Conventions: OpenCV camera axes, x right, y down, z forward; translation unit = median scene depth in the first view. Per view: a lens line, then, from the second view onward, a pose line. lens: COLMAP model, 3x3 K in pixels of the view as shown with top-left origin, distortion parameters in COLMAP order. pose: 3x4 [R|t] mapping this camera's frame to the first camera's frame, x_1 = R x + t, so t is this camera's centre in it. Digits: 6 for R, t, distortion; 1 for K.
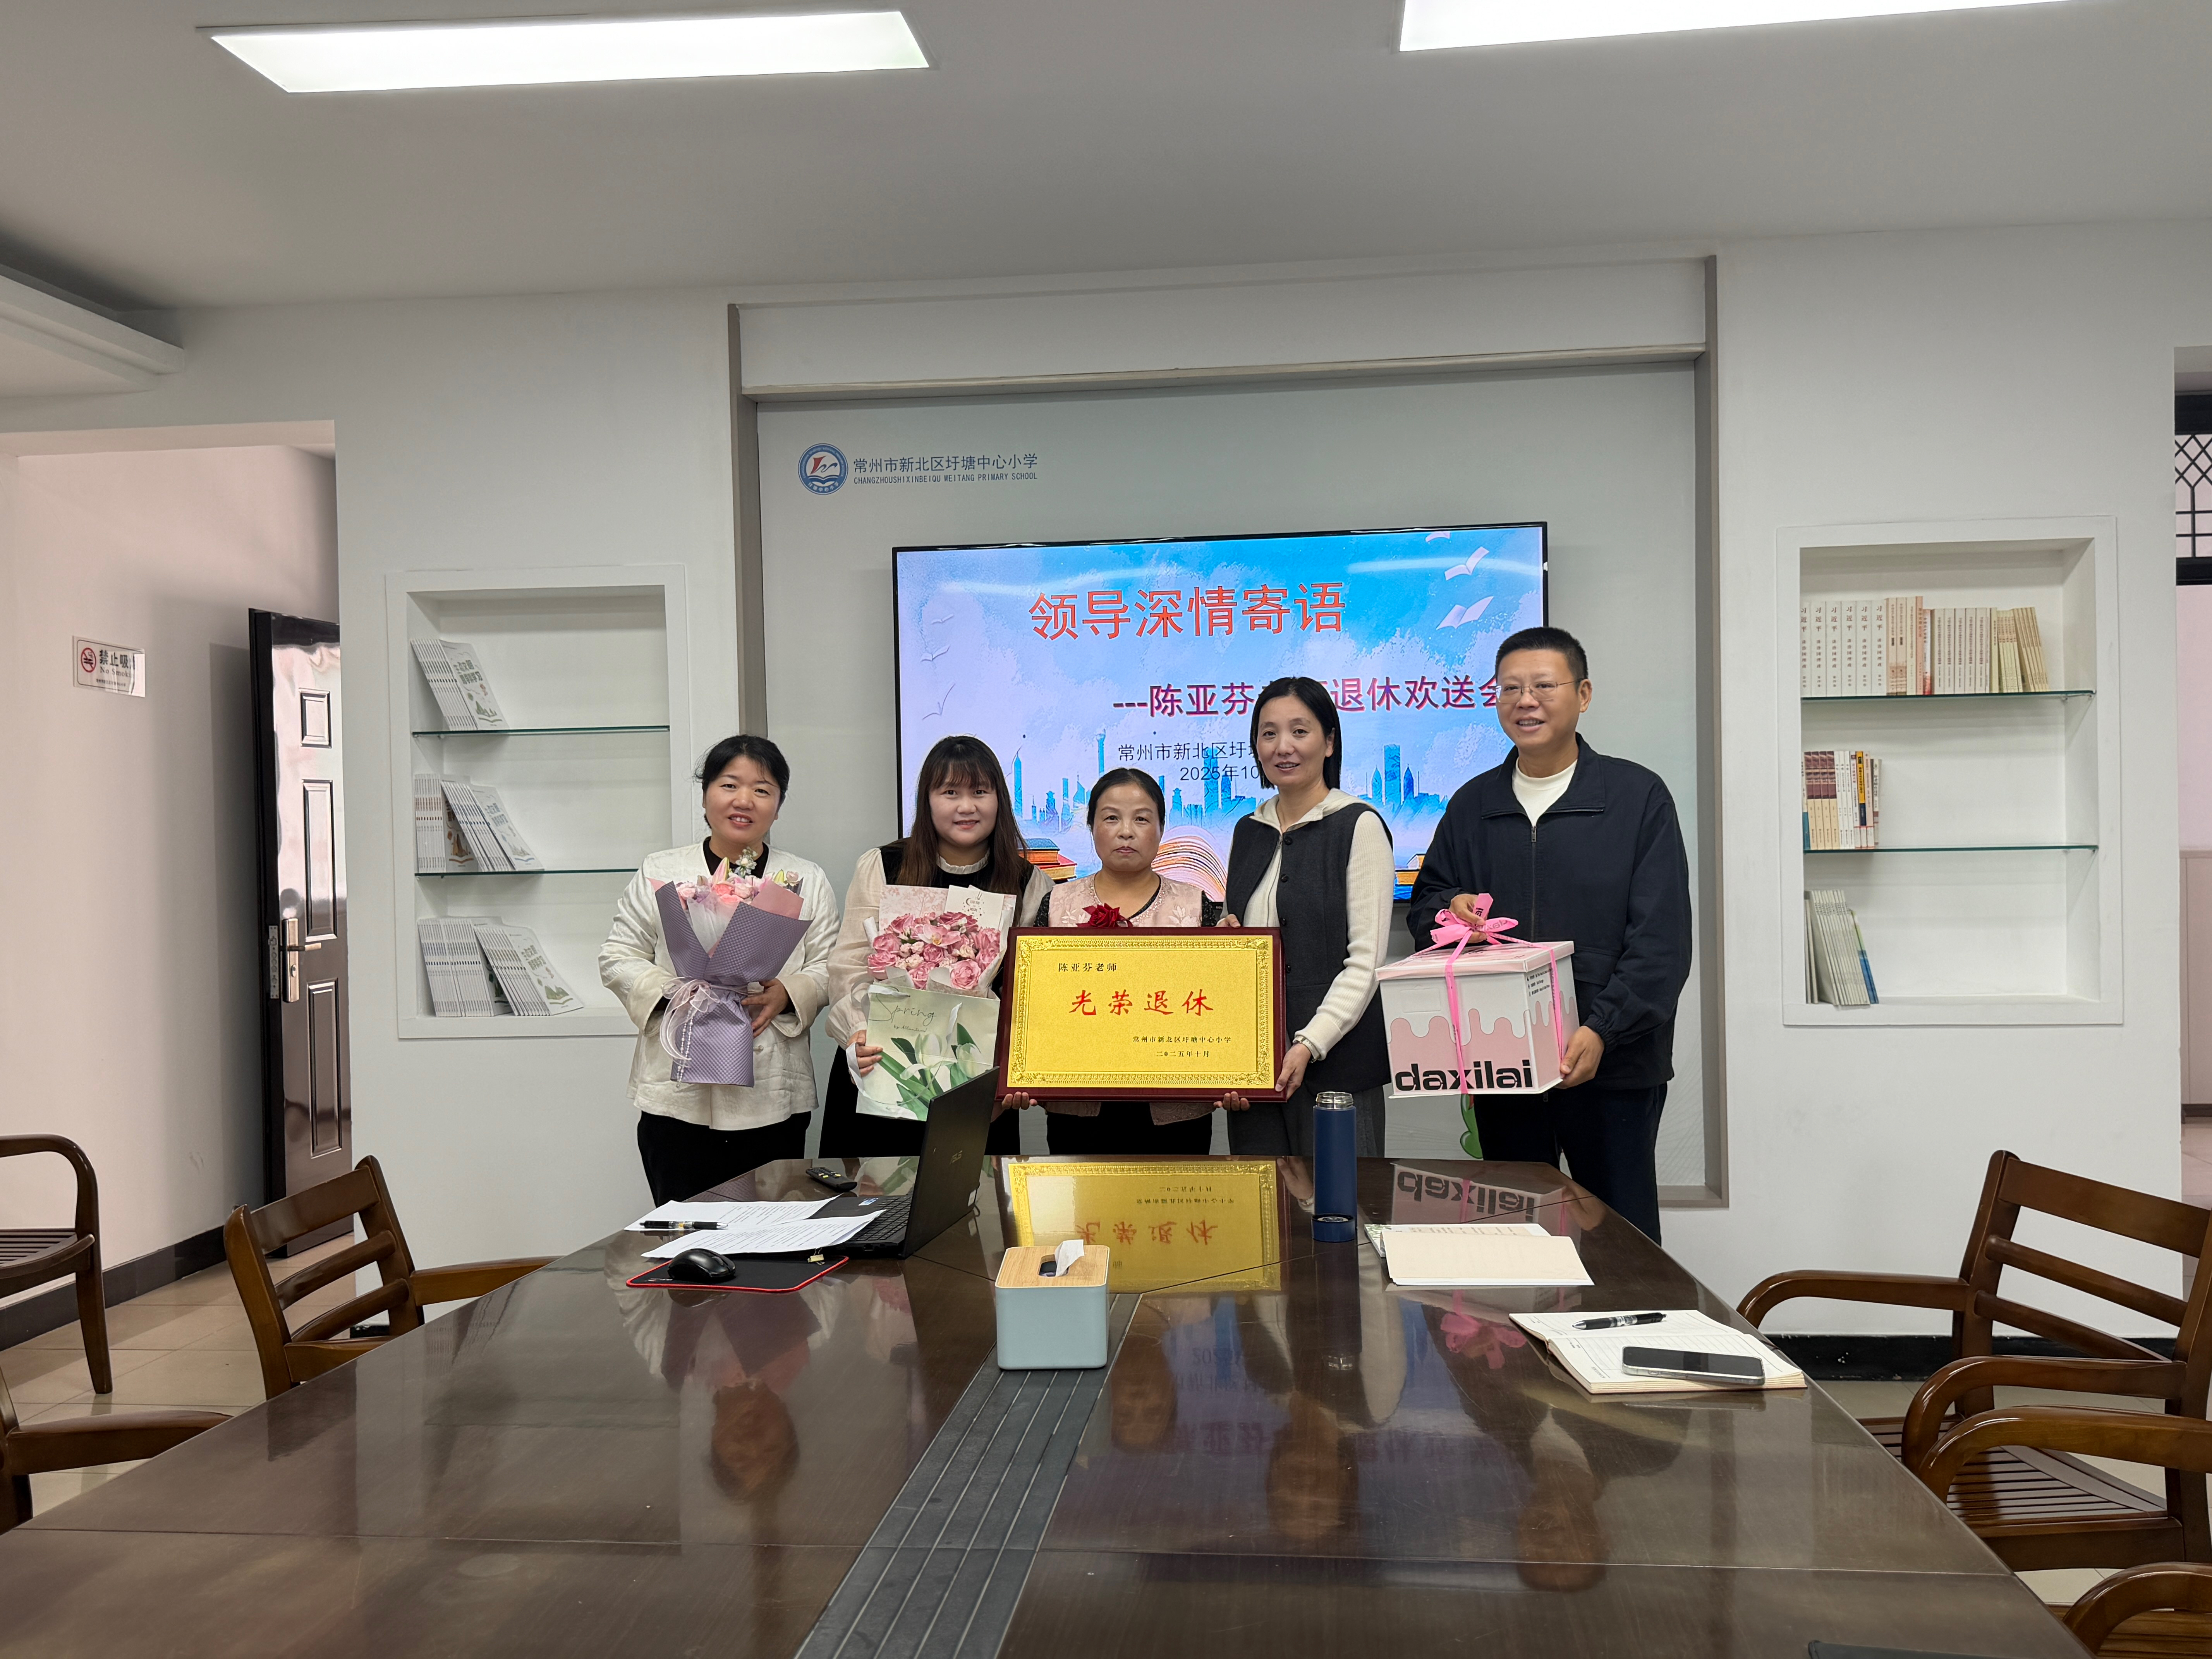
lens RADIAL K [[2008.5, 0, 1112.3], [0, 2008.5, 841.2], [0, 0, 1]] dist [0.104277, -0.138744]
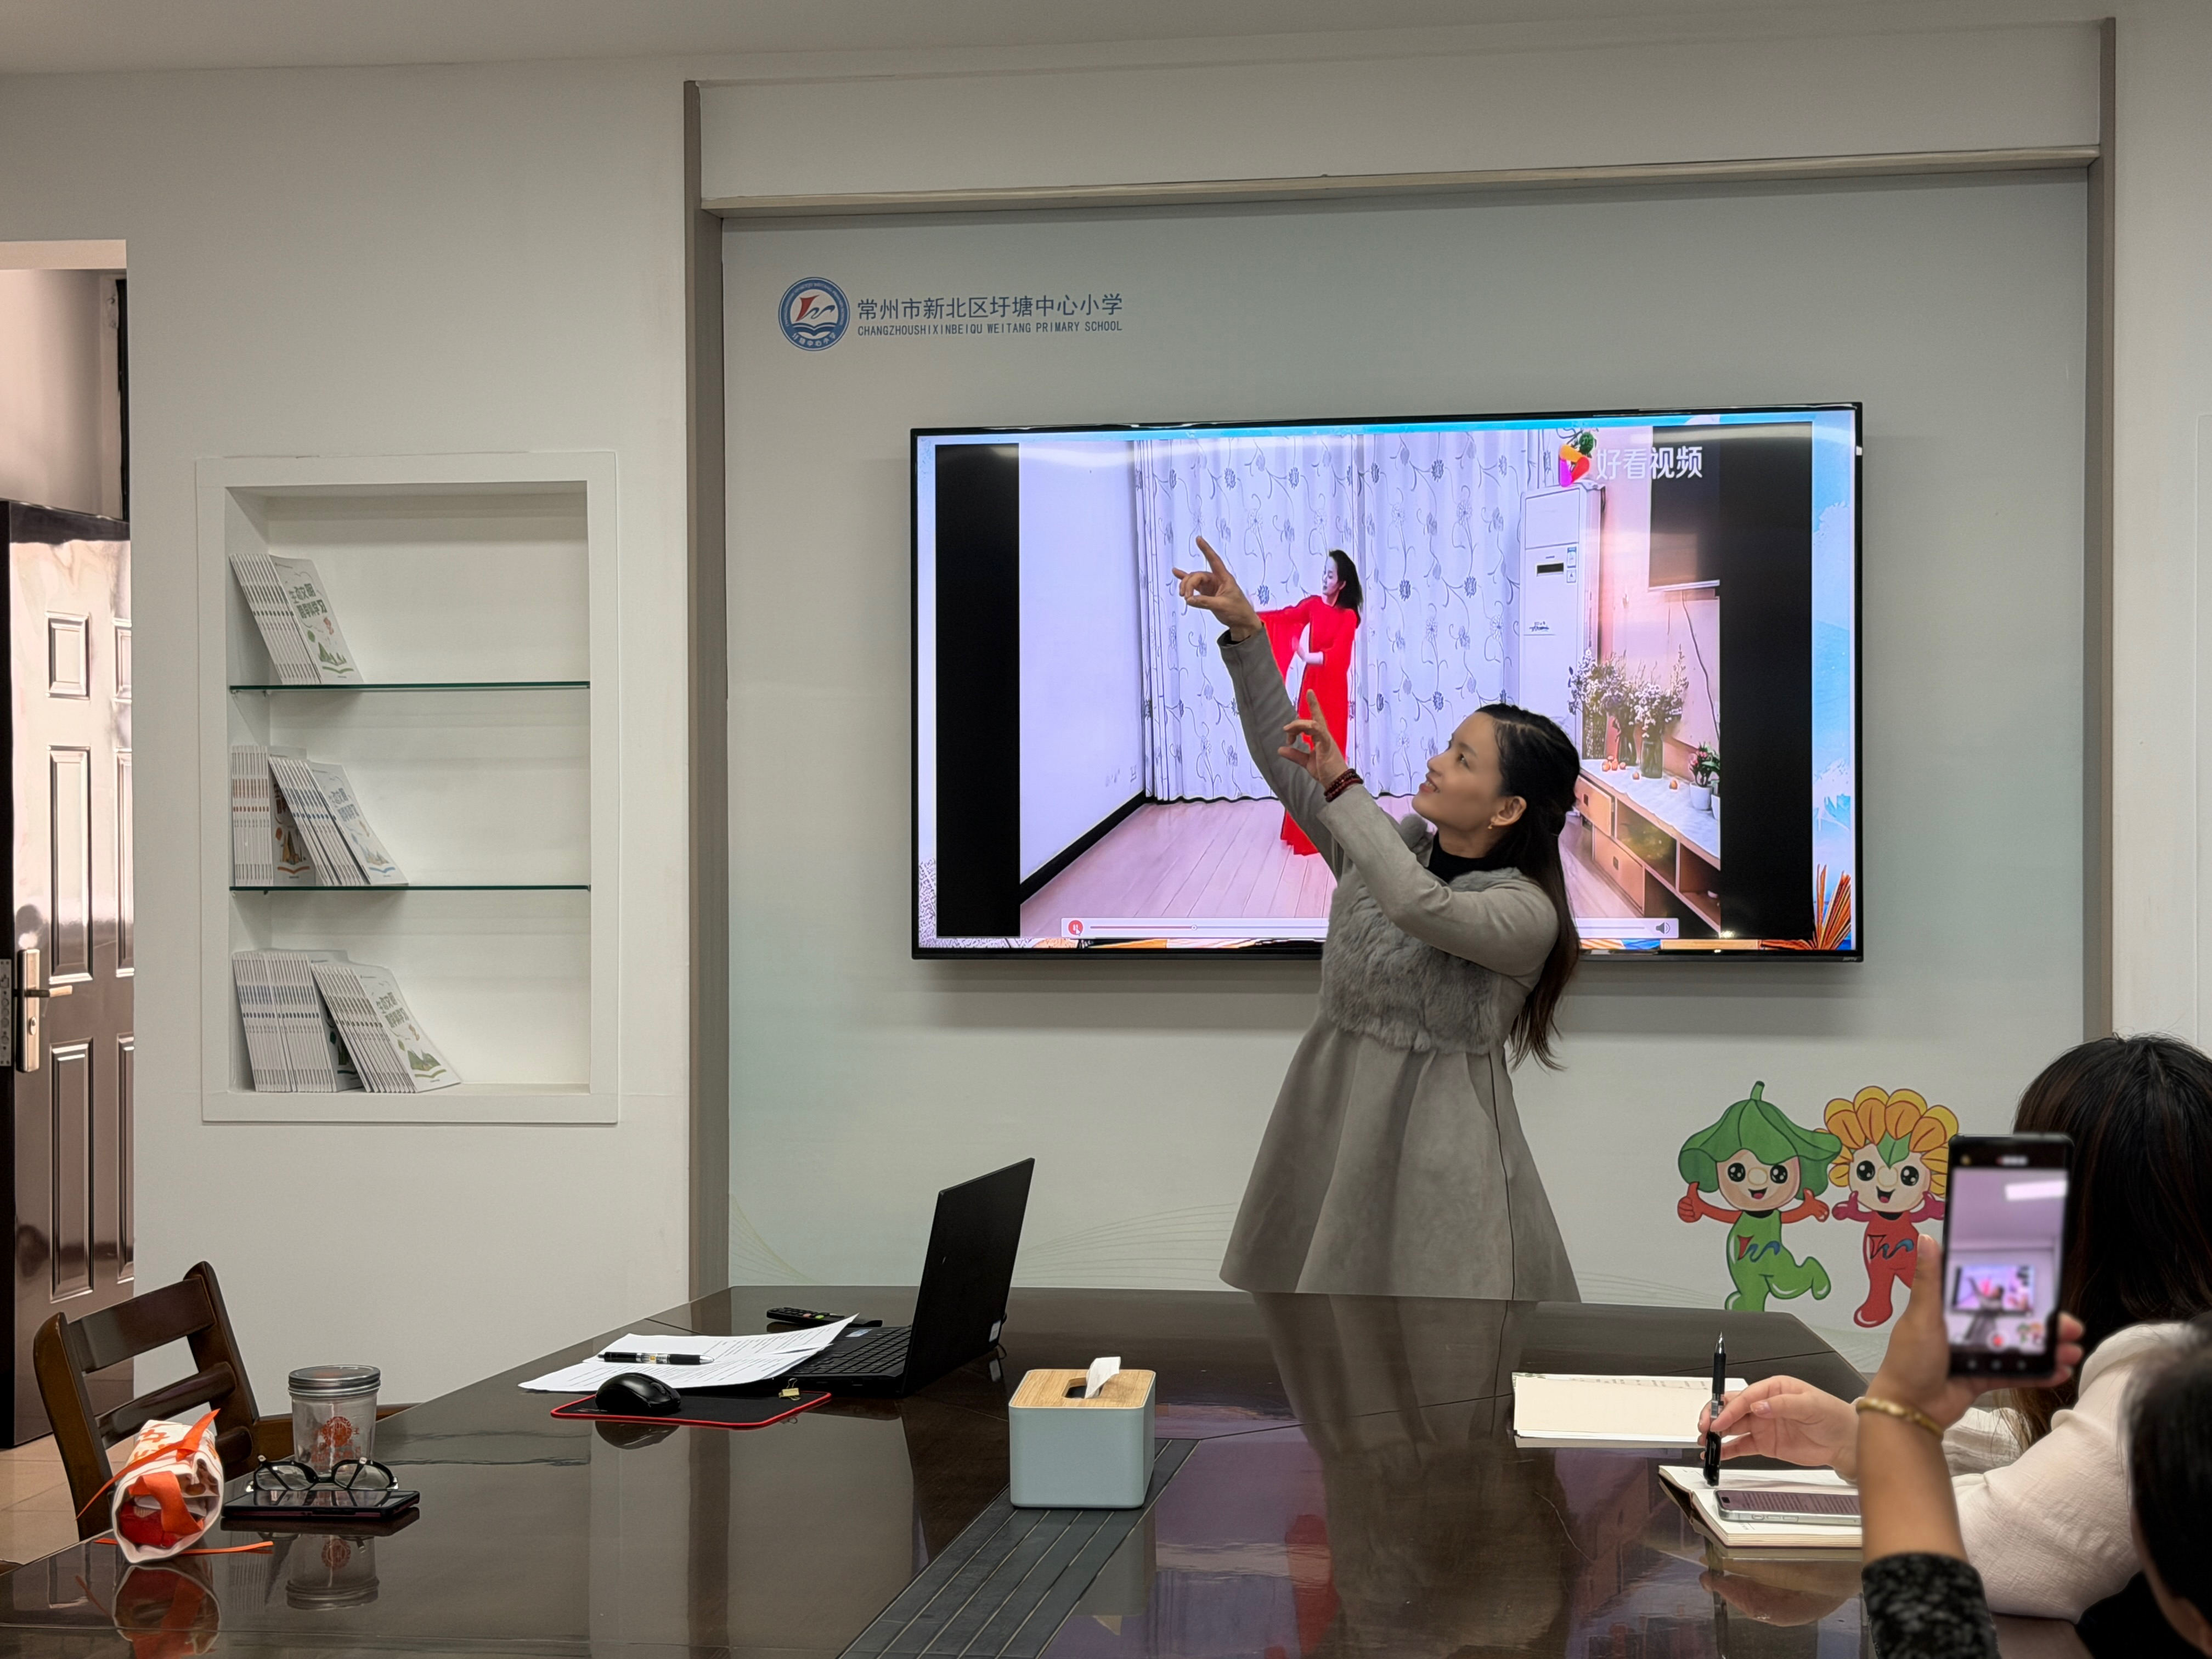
lens RADIAL K [[3403.4, 0, 1068.7], [0, 3403.4, 833.8], [0, 0, 1]] dist [0.103330, 0.000000]
pose [[0.997823, 0.016002, -0.063973, 0.022798], [-0.016242, 0.999863, -0.003226, -0.003494], [0.063913, 0.004258, 0.997946, -0.170793]]
